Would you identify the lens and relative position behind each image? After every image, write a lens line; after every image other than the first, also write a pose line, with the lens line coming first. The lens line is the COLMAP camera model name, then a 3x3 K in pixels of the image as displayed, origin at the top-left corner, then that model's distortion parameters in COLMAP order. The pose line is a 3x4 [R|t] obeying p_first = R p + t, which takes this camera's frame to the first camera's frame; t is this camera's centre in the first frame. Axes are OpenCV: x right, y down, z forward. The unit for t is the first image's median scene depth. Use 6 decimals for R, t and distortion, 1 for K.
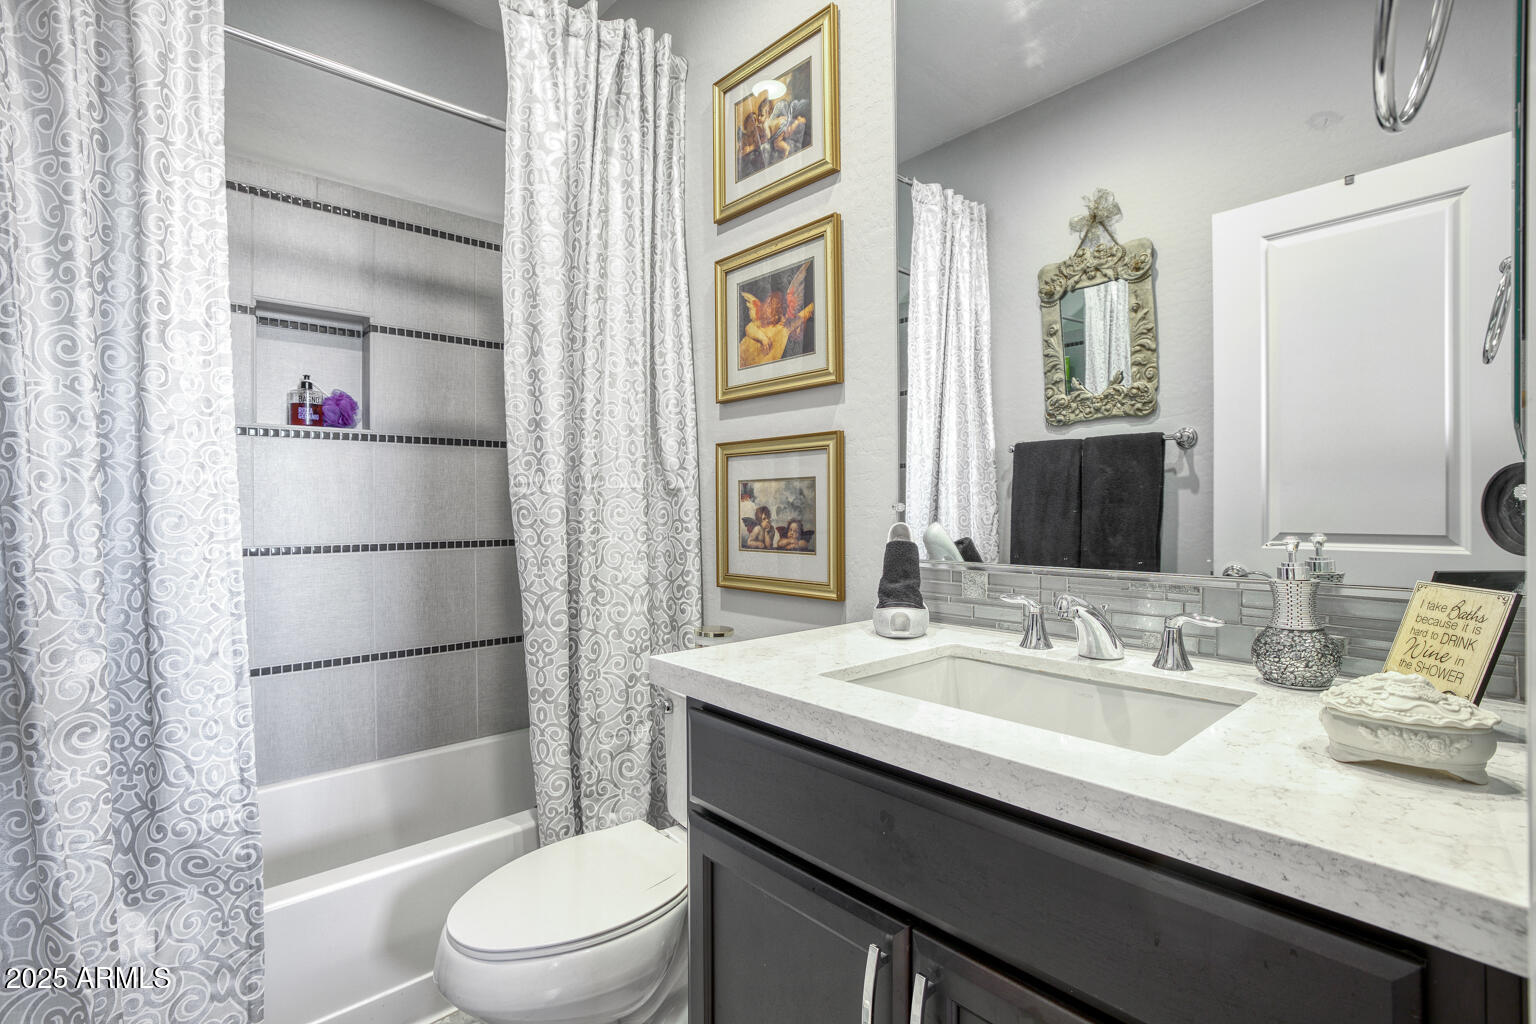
lens RADIAL K [[723.1, 0, 779.3], [0, 723.1, 510.2], [0, 0, 1]] dist [-0.022575, -0.000020]
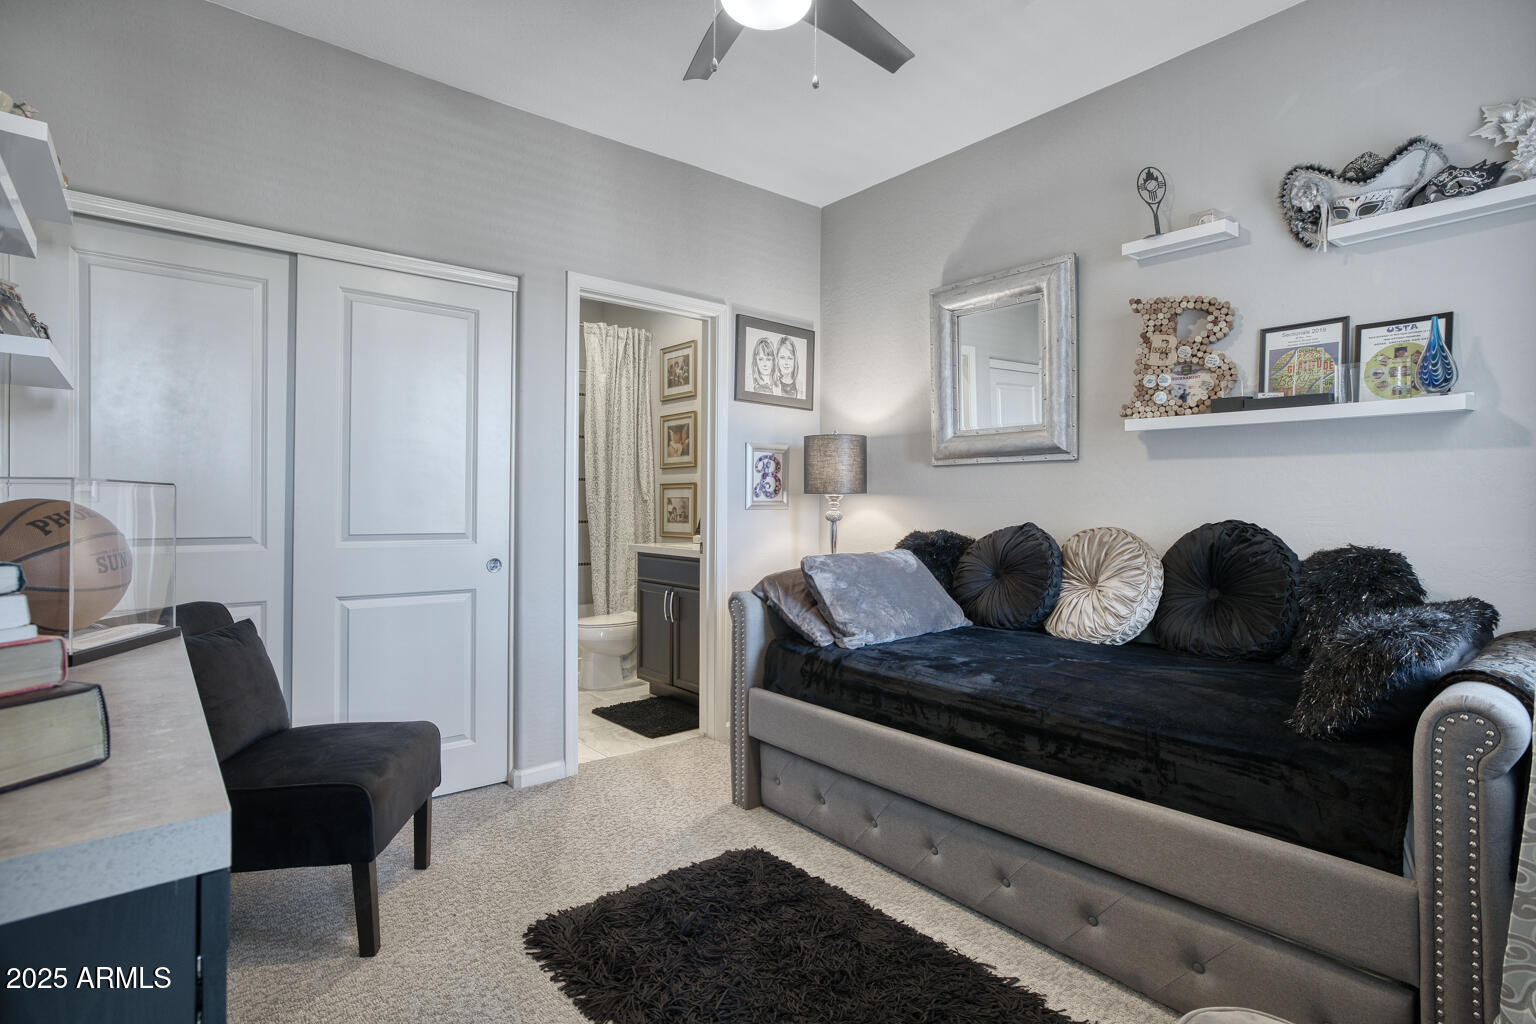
lens RADIAL K [[768.5, 0, 760.4], [0, 768.5, 509.3], [0, 0, 1]] dist [0.000319, -0.000007]
pose [[0.998016, 0.007986, -0.062452, 0.491342], [-0.008236, 0.999959, -0.003741, 0.011901], [0.062420, 0.004248, 0.998041, -1.938967]]
